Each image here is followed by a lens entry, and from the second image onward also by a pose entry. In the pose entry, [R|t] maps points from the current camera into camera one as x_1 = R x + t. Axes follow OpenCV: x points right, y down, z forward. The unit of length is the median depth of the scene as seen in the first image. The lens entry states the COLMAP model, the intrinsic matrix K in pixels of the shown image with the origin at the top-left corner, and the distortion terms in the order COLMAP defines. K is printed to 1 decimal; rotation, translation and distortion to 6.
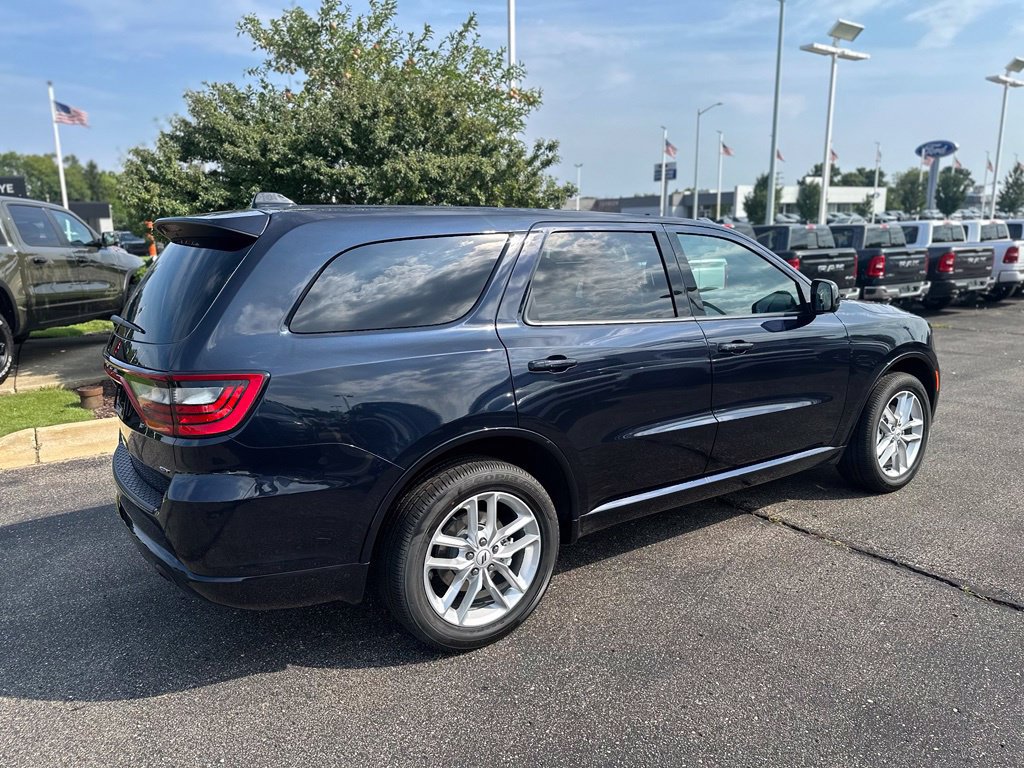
lens RADIAL K [[710.3, 0, 513.8], [0, 710.3, 381.4], [0, 0, 1]] dist [0.024563, -0.031392]
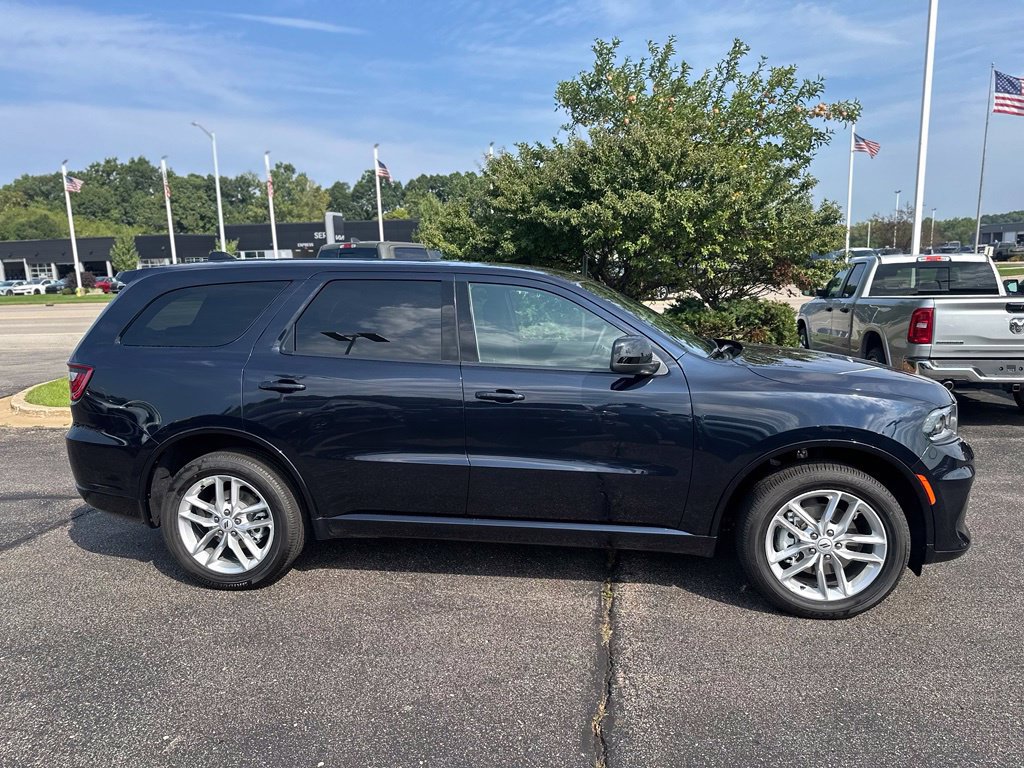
lens RADIAL K [[716.8, 0, 508.7], [0, 716.8, 381.6], [0, 0, 1]] dist [0.051207, -0.064921]
pose [[0.742132, 0.099223, -0.662868, 0.796579], [-0.119963, 0.992676, 0.014283, -0.067684], [0.659431, 0.068920, 0.748600, 0.198450]]
